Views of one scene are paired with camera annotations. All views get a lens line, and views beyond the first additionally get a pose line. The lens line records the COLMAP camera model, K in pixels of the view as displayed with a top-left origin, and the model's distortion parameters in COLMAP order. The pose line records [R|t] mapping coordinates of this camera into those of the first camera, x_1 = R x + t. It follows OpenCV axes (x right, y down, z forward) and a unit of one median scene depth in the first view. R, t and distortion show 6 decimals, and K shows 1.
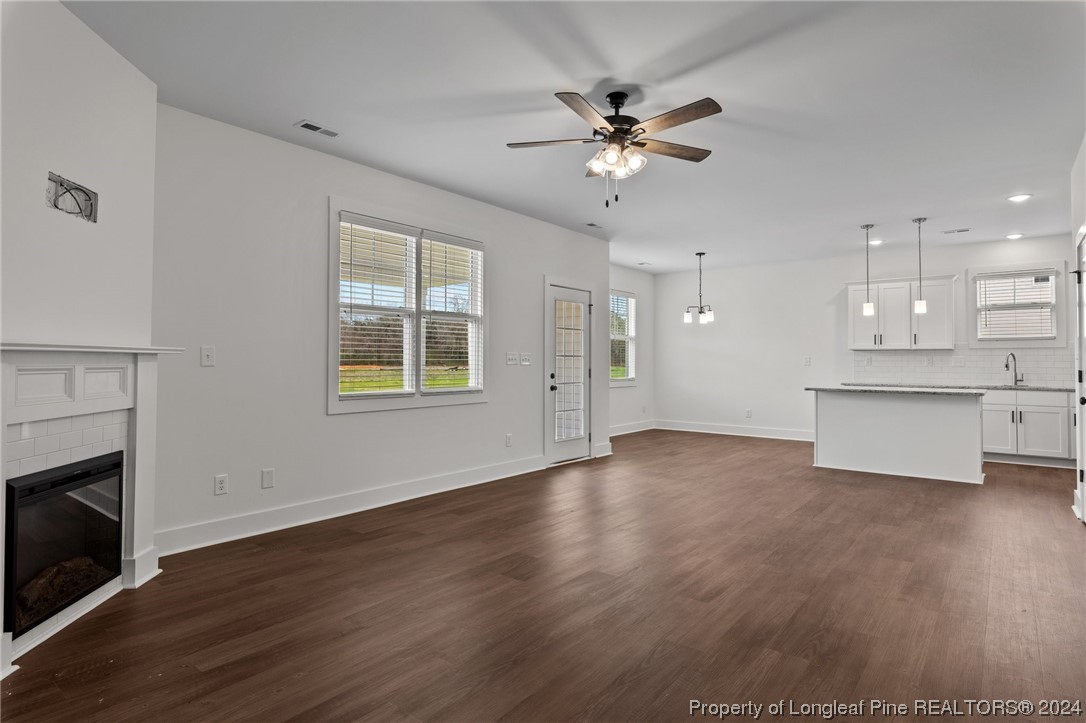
lens RADIAL K [[577.5, 0, 542.4], [0, 577.5, 346.8], [0, 0, 1]] dist [-0.002762, -0.000896]
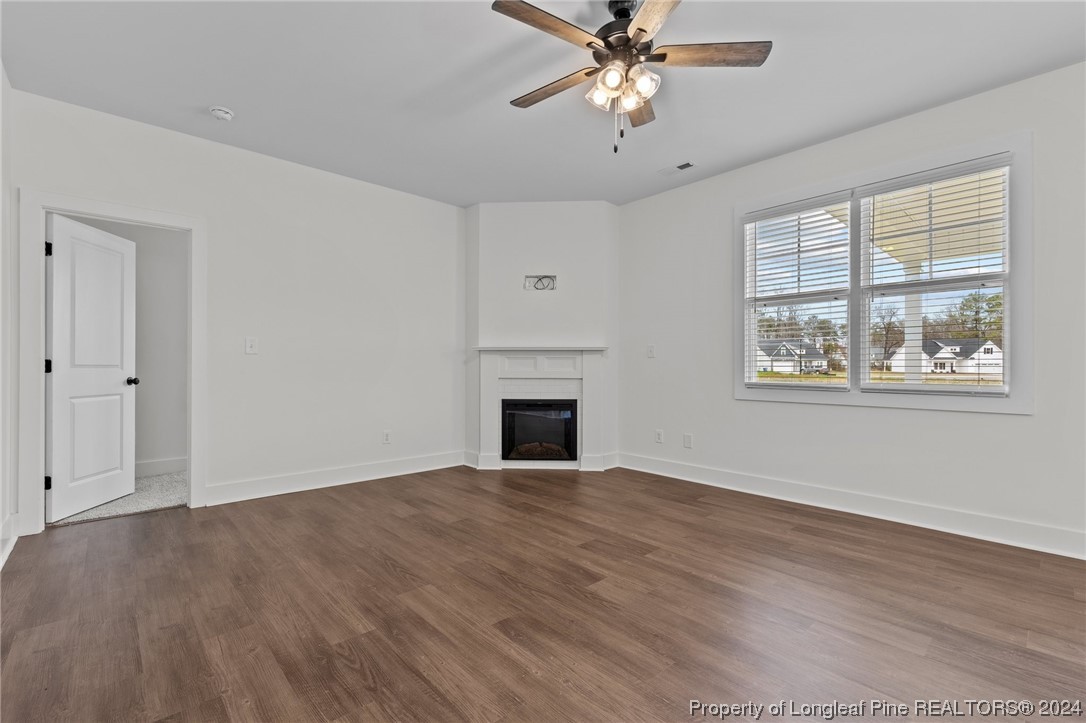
lens RADIAL K [[464.8, 0, 523.5], [0, 464.8, 361.2], [0, 0, 1]] dist [0.000198, -0.000080]
pose [[-0.162574, -0.012971, -0.986611, 0.856403], [0.020778, 0.999647, -0.016566, 0.070422], [0.986477, -0.023193, -0.162248, 1.055055]]
